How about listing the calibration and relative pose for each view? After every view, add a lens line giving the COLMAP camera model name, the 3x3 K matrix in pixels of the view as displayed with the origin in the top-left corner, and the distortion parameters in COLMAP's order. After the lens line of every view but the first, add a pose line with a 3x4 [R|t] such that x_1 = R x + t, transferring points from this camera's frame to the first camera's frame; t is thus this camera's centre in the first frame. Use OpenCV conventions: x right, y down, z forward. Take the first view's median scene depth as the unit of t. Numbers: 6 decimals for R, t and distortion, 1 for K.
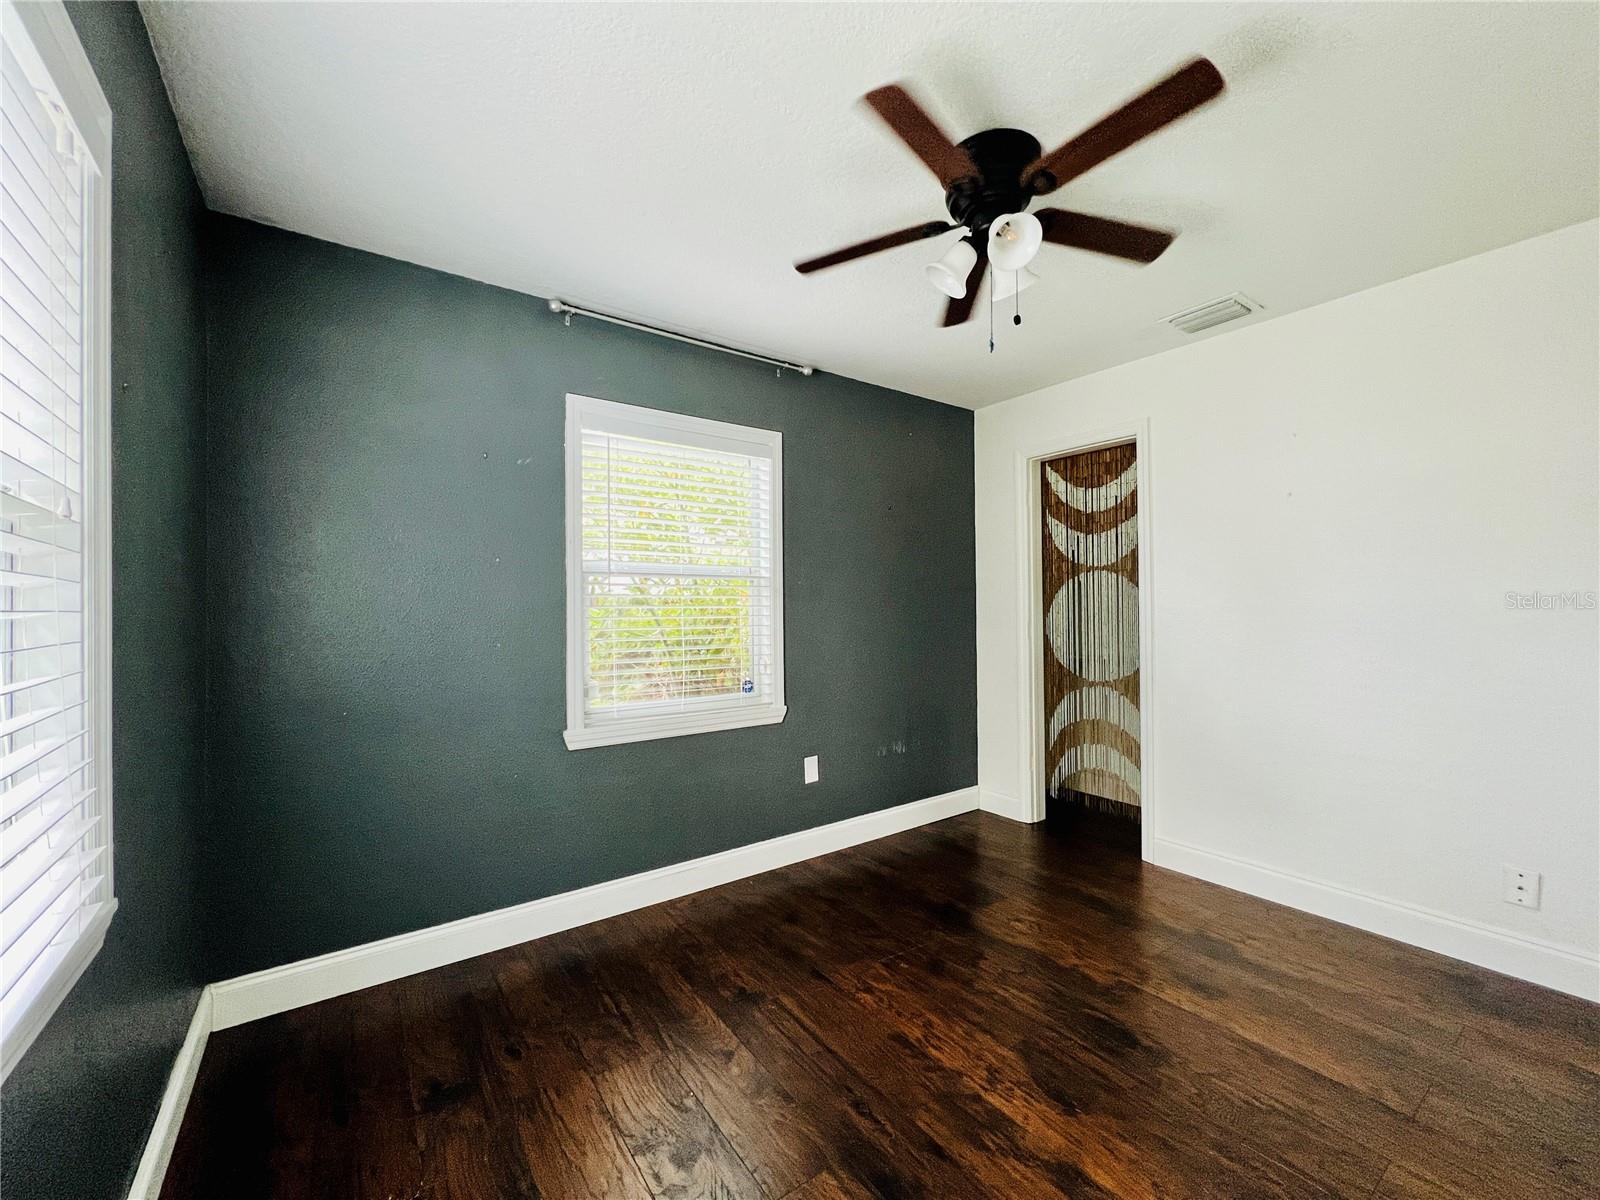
lens RADIAL K [[642.0, 0, 798.2], [0, 642.0, 599.0], [0, 0, 1]] dist [-0.000521, 0.000229]
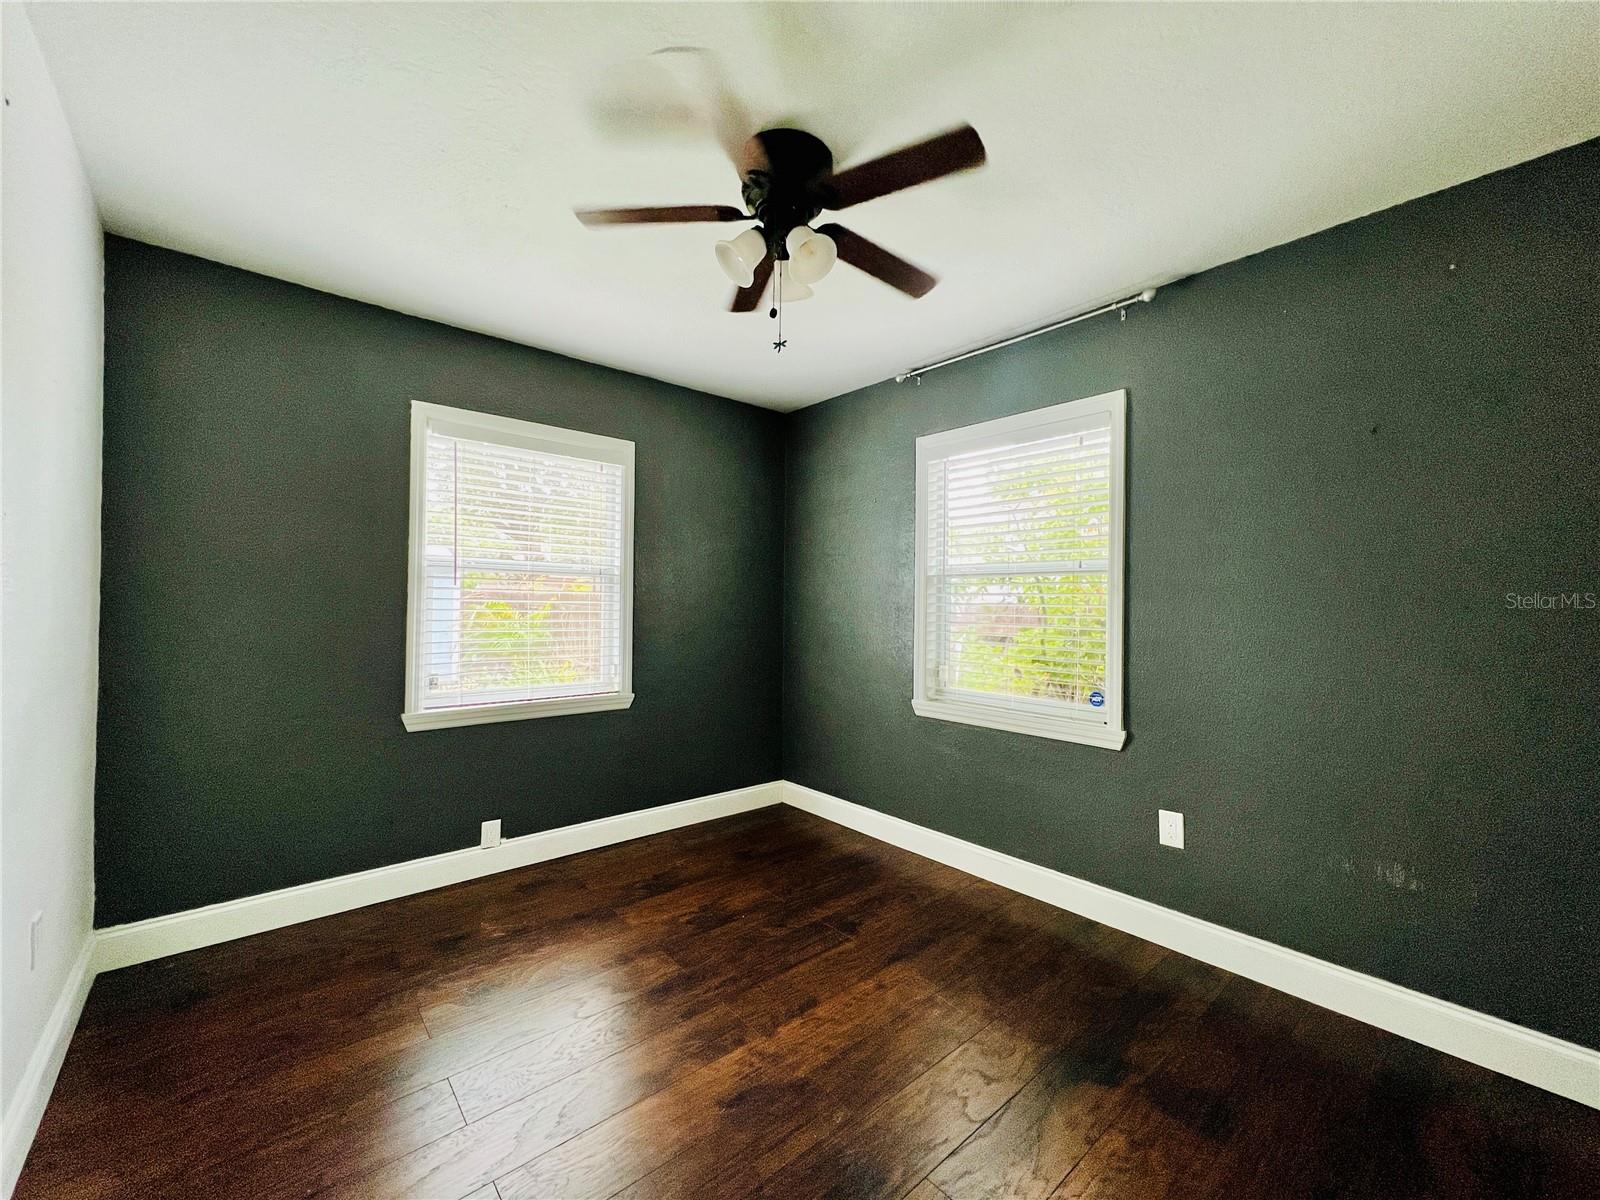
lens RADIAL K [[642.0, 0, 798.2], [0, 642.0, 599.0], [0, 0, 1]] dist [-0.000521, 0.000229]
pose [[0.096399, 0.001163, -0.995342, 0.846113], [0.001040, 0.999999, 0.001269, 0.001149], [0.995342, -0.001158, 0.096397, 0.600071]]
